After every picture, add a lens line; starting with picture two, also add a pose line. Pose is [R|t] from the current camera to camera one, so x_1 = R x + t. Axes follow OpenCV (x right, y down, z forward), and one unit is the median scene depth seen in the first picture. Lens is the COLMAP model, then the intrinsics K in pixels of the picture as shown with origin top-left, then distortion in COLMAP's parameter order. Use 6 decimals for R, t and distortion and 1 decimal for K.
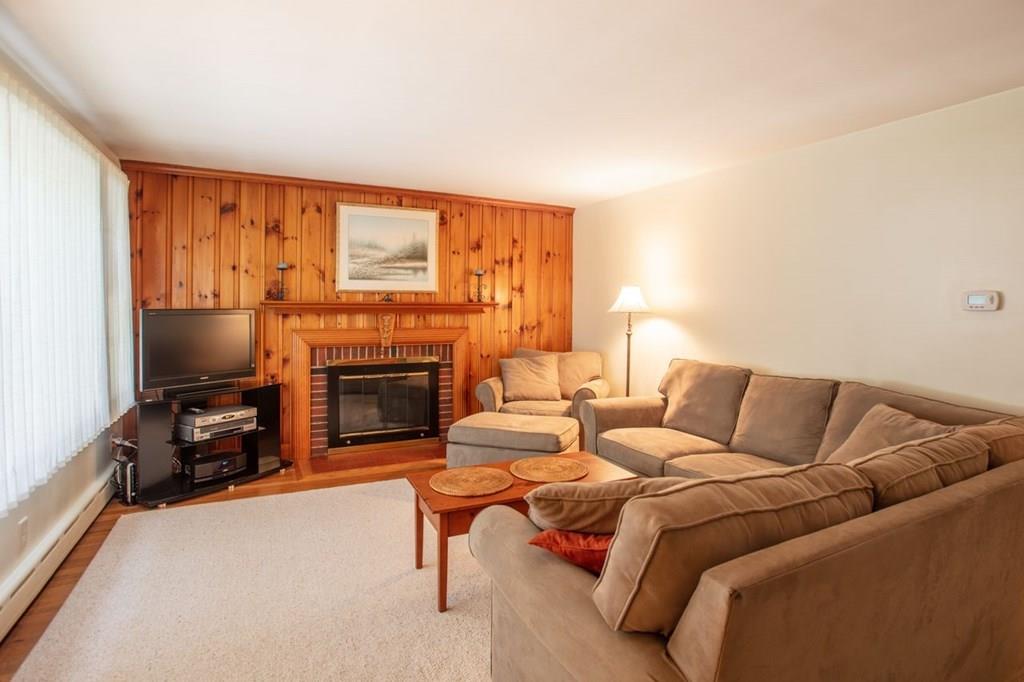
lens RADIAL K [[508.5, 0, 517.6], [0, 508.5, 317.1], [0, 0, 1]] dist [0.017083, 0.000305]
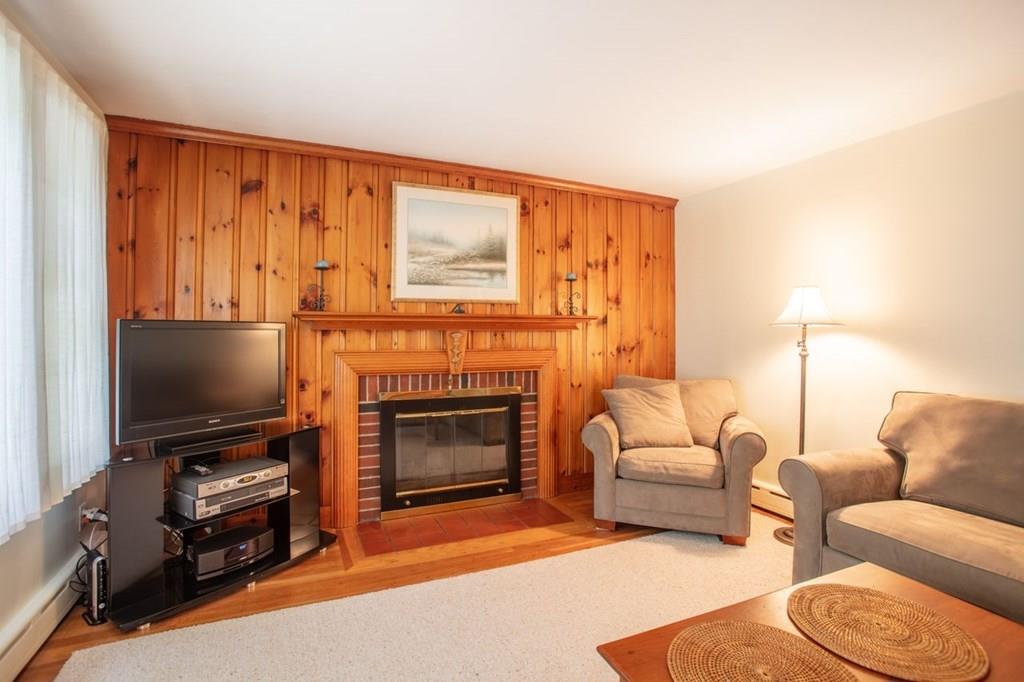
lens RADIAL K [[470.6, 0, 504.9], [0, 470.6, 333.0], [0, 0, 1]] dist [-0.001315, 0.000726]
pose [[0.999465, -0.005693, -0.032202, -0.171821], [0.004916, 0.999696, -0.024148, 0.015516], [0.032330, 0.023977, 0.999190, 0.324147]]
